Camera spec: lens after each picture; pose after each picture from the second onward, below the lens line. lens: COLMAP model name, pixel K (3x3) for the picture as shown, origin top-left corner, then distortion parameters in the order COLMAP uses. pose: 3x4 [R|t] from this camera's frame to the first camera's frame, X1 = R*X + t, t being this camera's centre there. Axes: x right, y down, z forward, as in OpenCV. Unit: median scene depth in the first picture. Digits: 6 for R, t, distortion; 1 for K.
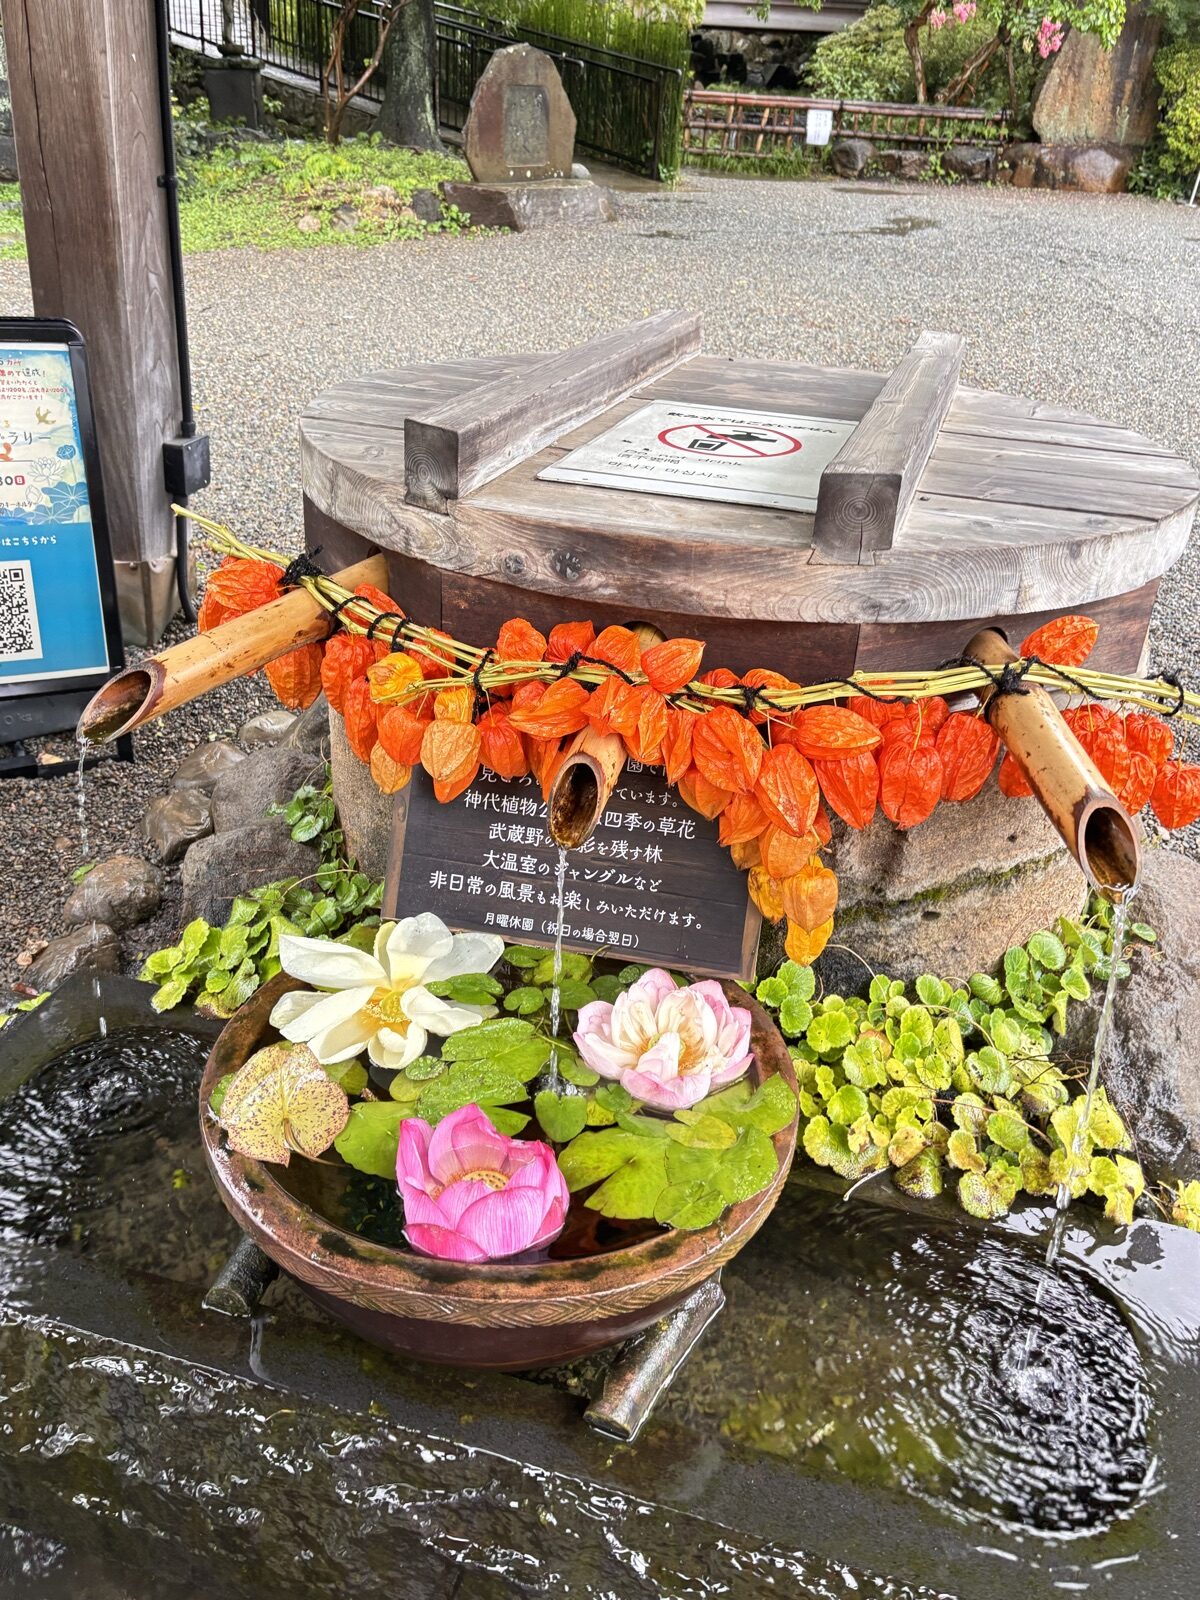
lens RADIAL K [[1318.8, 0, 608.7], [0, 1318.8, 810.3], [0, 0, 1]] dist [0.003901, -0.004006]
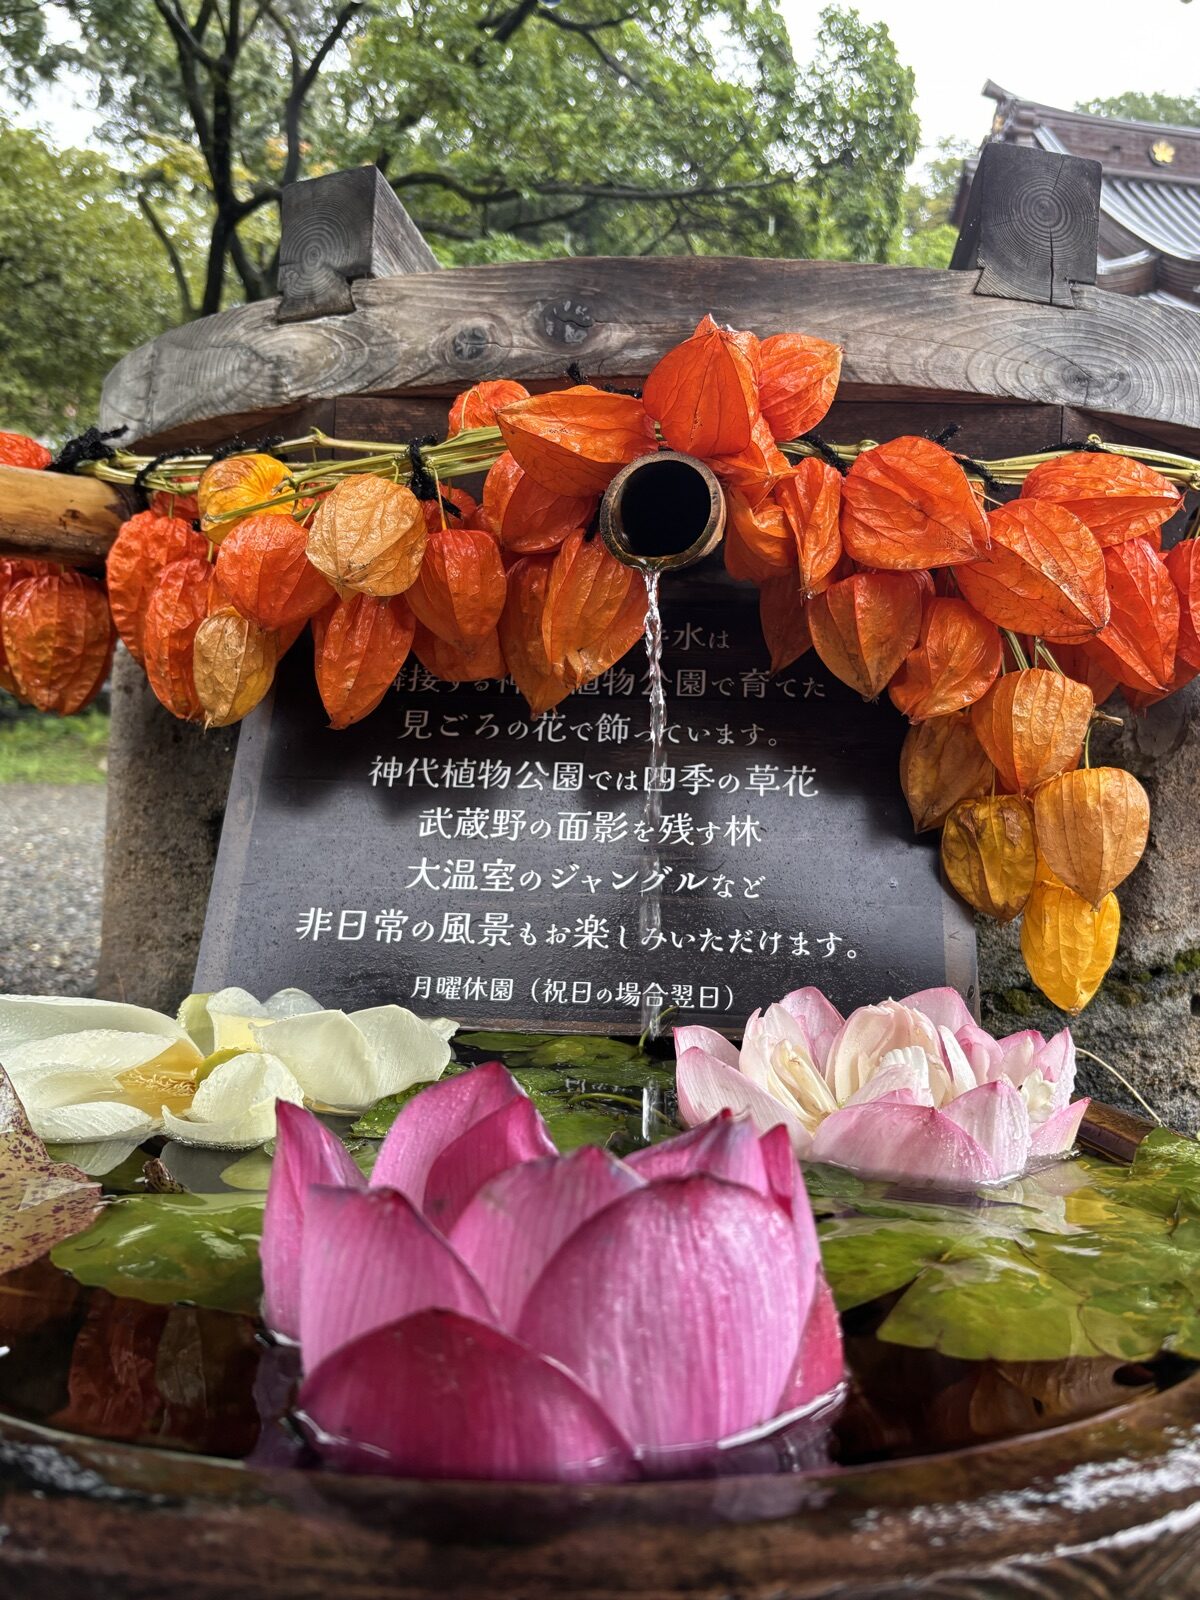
lens RADIAL K [[1318.8, 0, 608.7], [0, 1318.8, 810.3], [0, 0, 1]] dist [0.003901, -0.004006]
pose [[0.987224, -0.010475, 0.158992, -0.100526], [0.079453, 0.897293, -0.434227, 0.245475], [-0.138114, 0.441311, 0.886662, 0.534566]]
